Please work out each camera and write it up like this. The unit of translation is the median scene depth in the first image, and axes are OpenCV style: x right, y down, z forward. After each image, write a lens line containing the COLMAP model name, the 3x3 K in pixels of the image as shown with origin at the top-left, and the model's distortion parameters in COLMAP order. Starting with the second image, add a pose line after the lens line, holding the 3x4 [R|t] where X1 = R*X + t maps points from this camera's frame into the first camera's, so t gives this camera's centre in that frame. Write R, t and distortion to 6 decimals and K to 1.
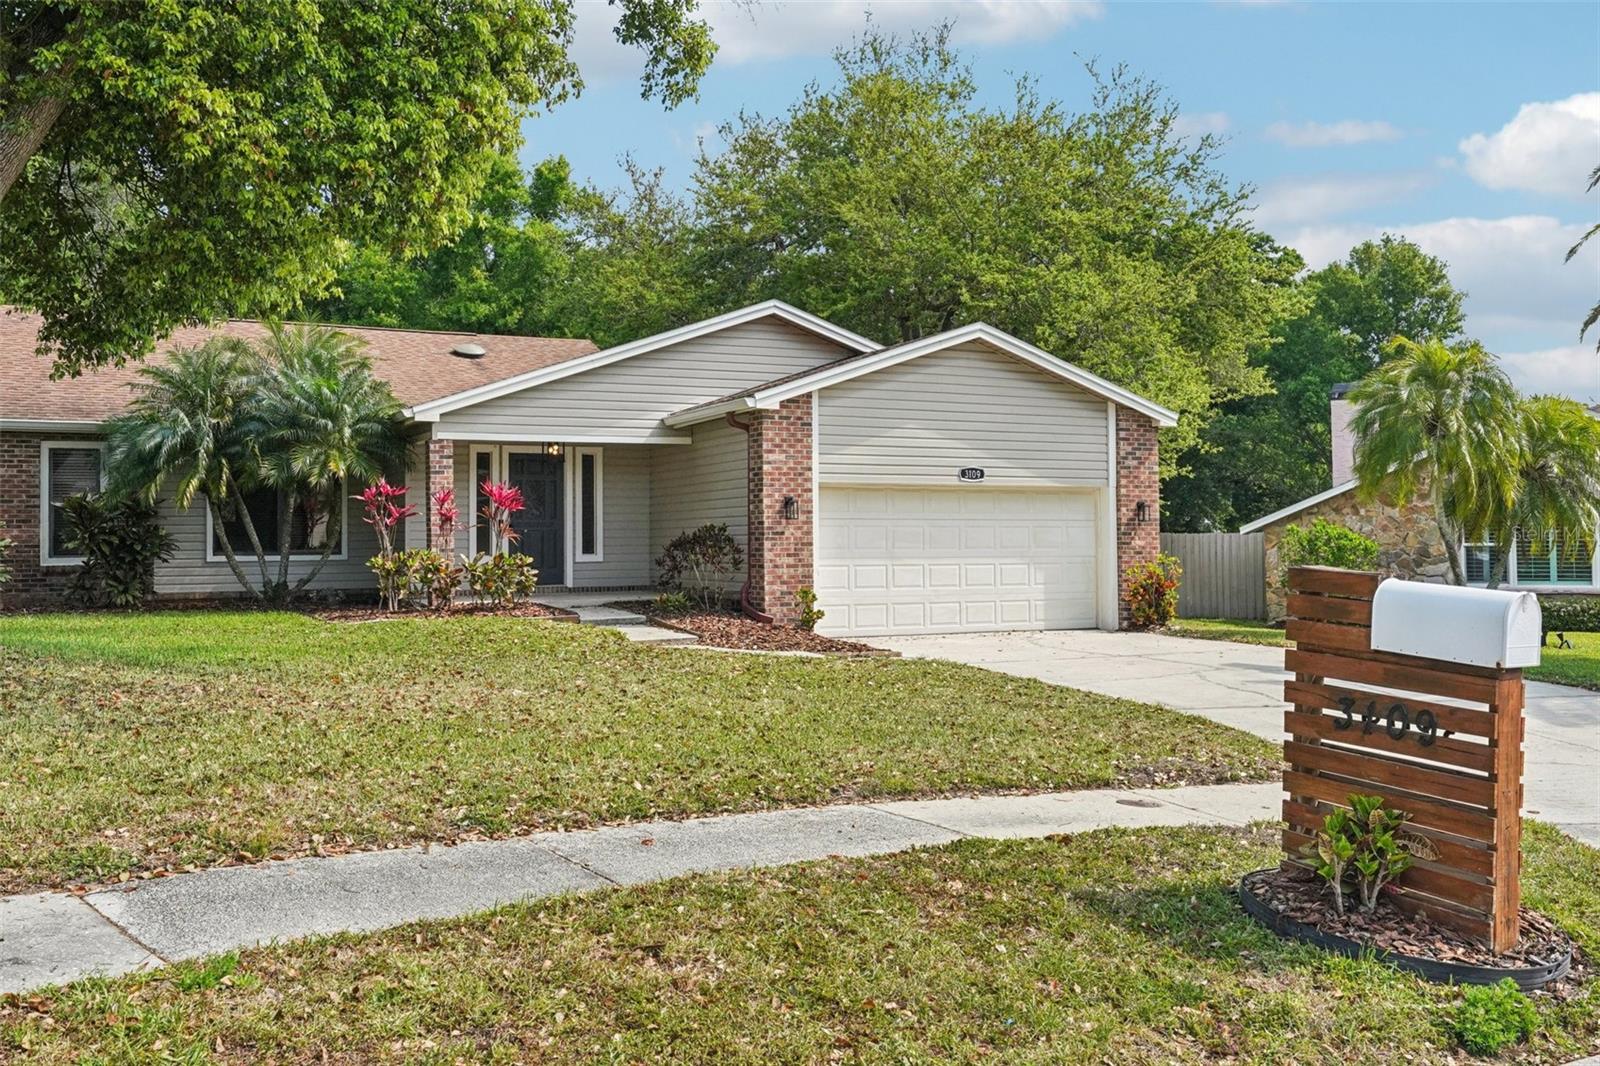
lens RADIAL K [[1405.9, 0, 792.5], [0, 1405.9, 516.3], [0, 0, 1]] dist [0.015929, -0.009032]
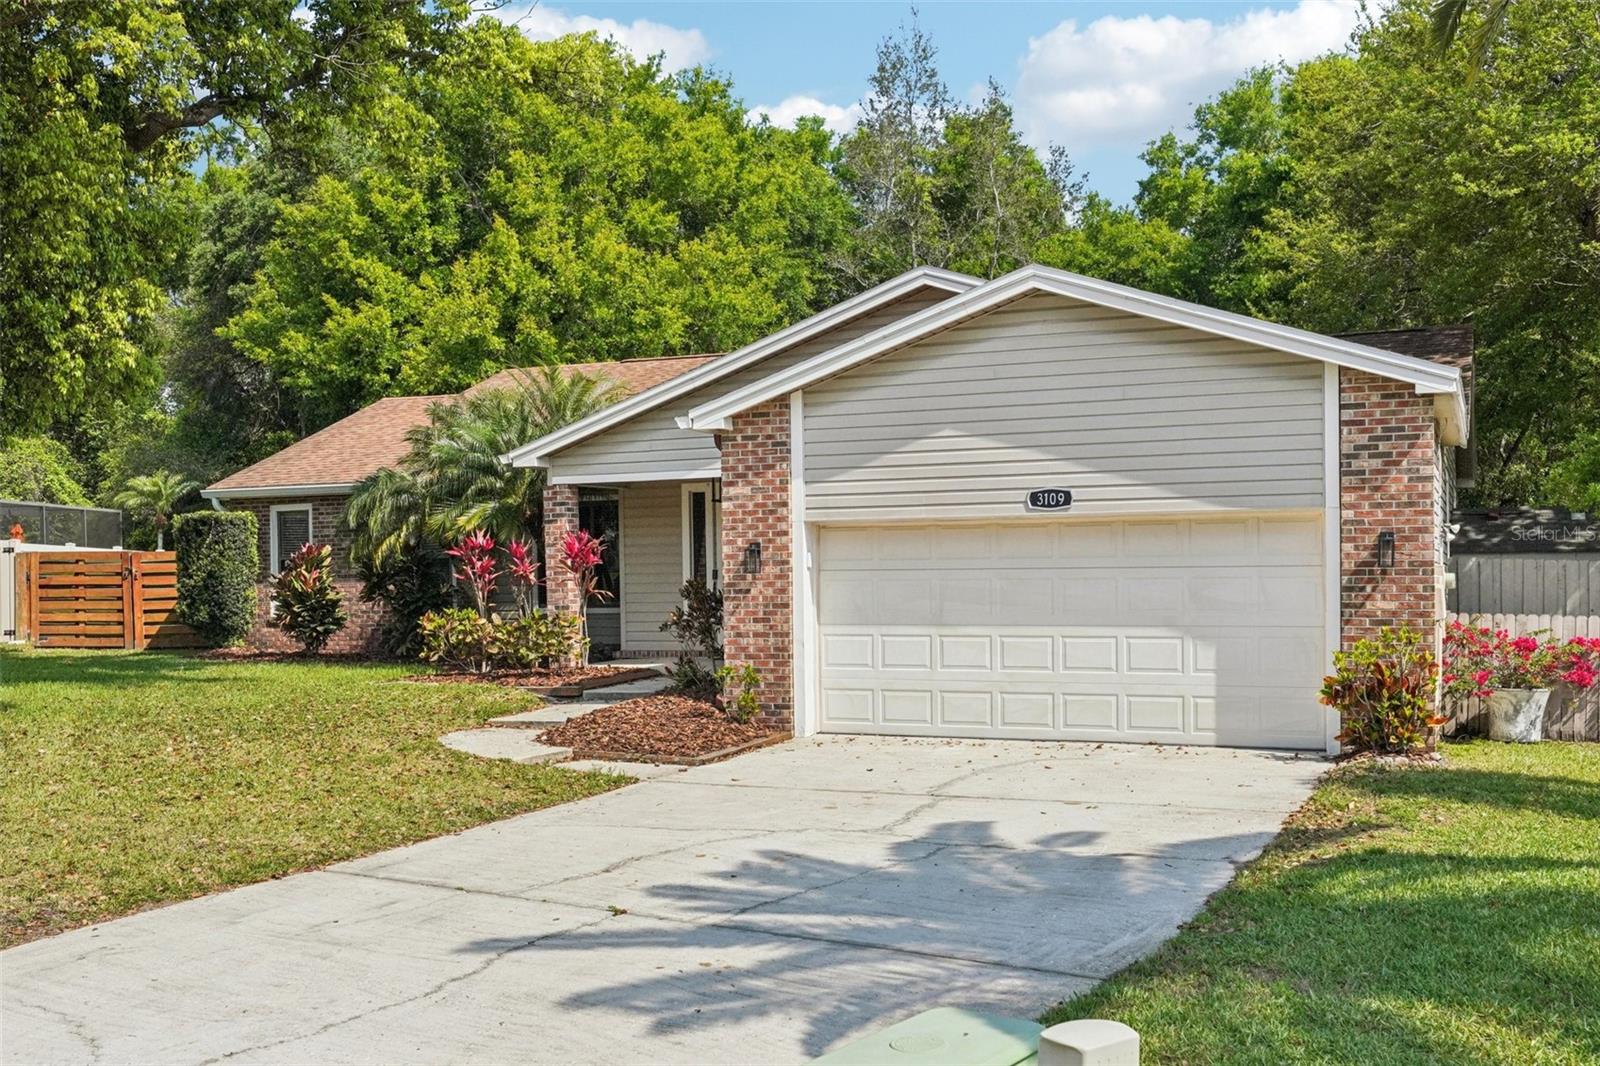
lens RADIAL K [[1660.6, 0, 766.0], [0, 1660.6, 586.3], [0, 0, 1]] dist [0.049238, 0.000000]
pose [[0.644622, 0.001728, -0.764499, 0.647013], [0.021491, 0.999561, 0.020381, -0.008194], [0.764199, -0.029568, 0.644302, 0.410643]]
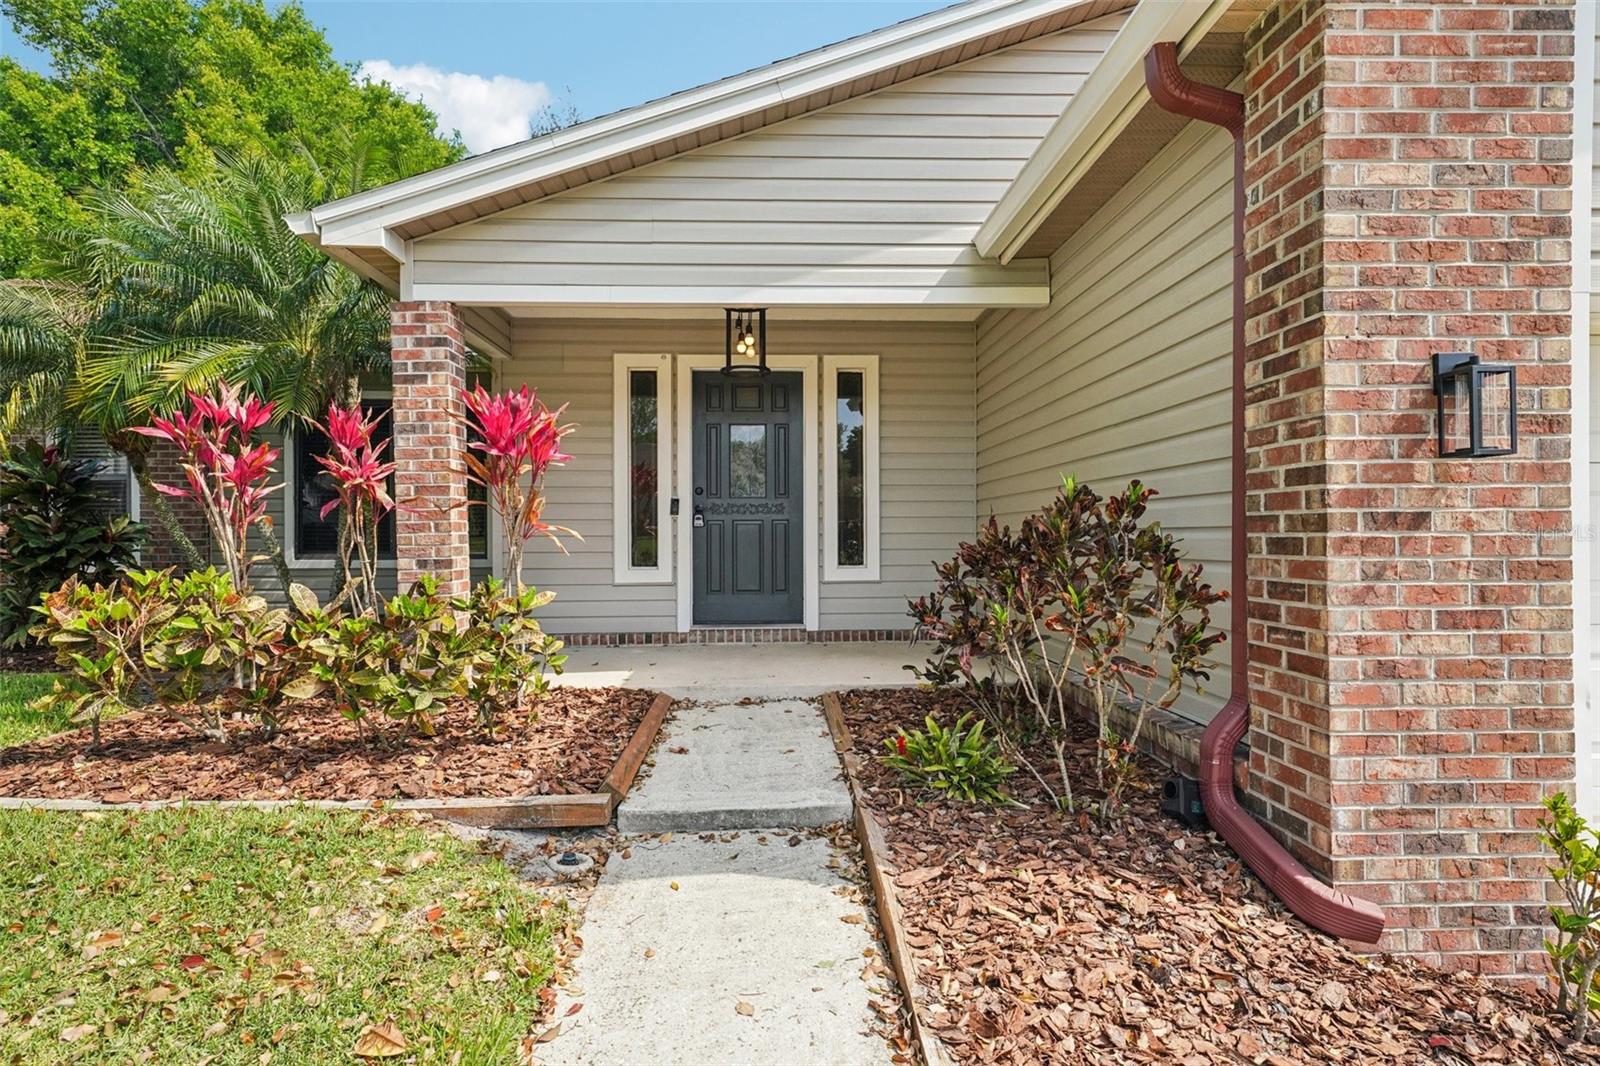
lens RADIAL K [[895.9, 0, 795.7], [0, 895.9, 534.1], [0, 0, 1]] dist [0.014100, 0.003825]
pose [[0.917110, 0.004478, -0.398609, -0.038258], [0.002552, 0.999850, 0.017104, 0.010927], [0.398626, -0.016704, 0.916961, 0.789088]]
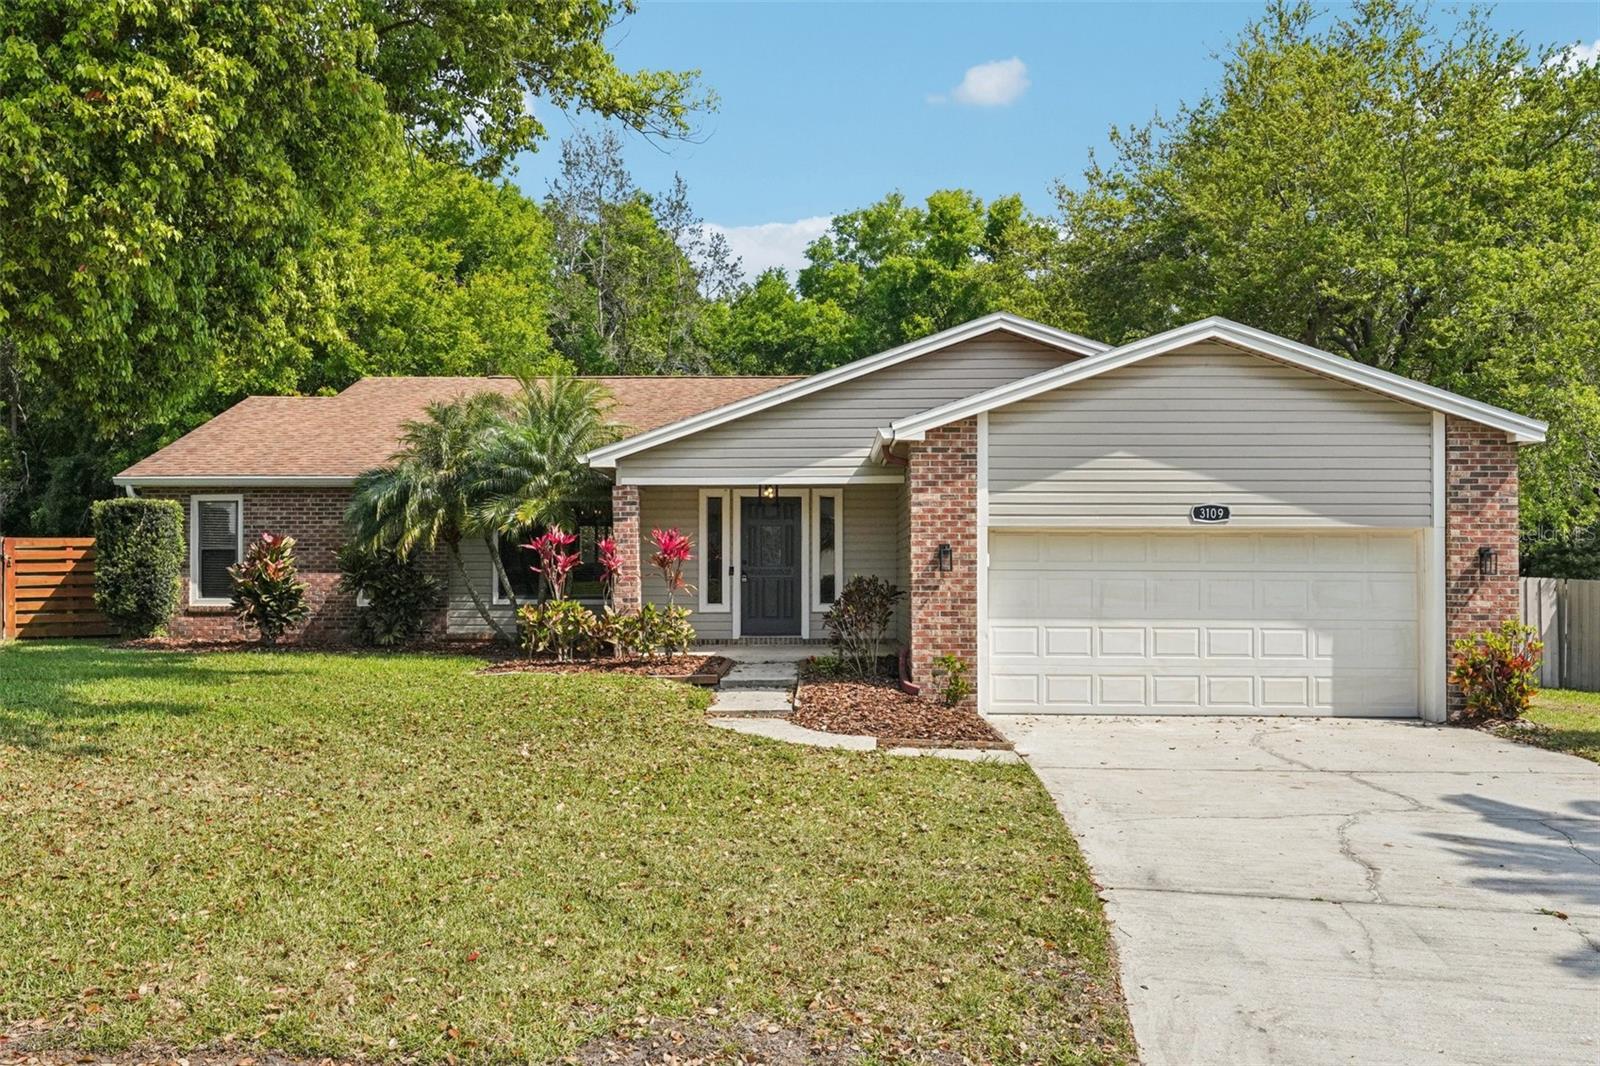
lens RADIAL K [[1281.5, 0, 786.2], [0, 1281.5, 563.3], [0, 0, 1]] dist [0.017407, -0.007422]
pose [[0.888347, 0.004302, -0.459153, 0.251147], [0.000569, 0.999945, 0.010470, -0.010058], [0.459173, -0.009562, 0.888295, 0.265547]]
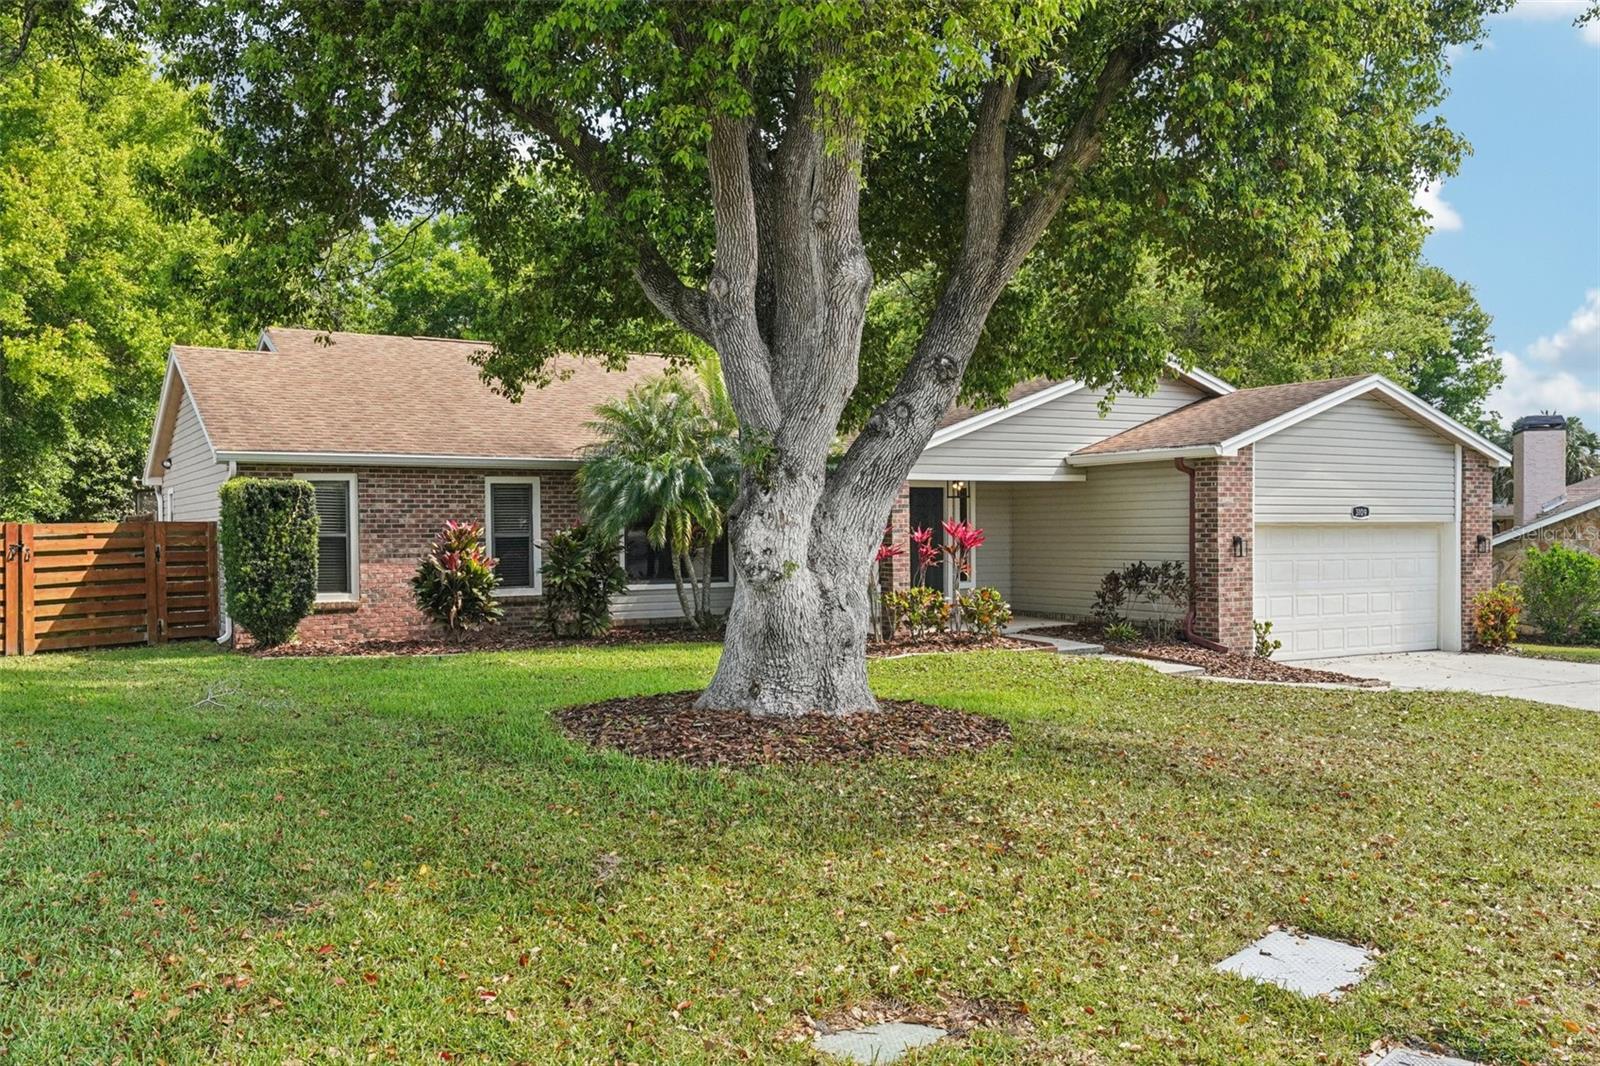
lens RADIAL K [[1405.9, 0, 793.5], [0, 1405.9, 548.3], [0, 0, 1]] dist [0.015929, -0.009032]
pose [[0.994734, 0.000137, 0.102491, -0.434042], [-0.003402, 0.999492, 0.031681, -0.036010], [-0.102434, -0.031863, 0.994229, -0.048331]]
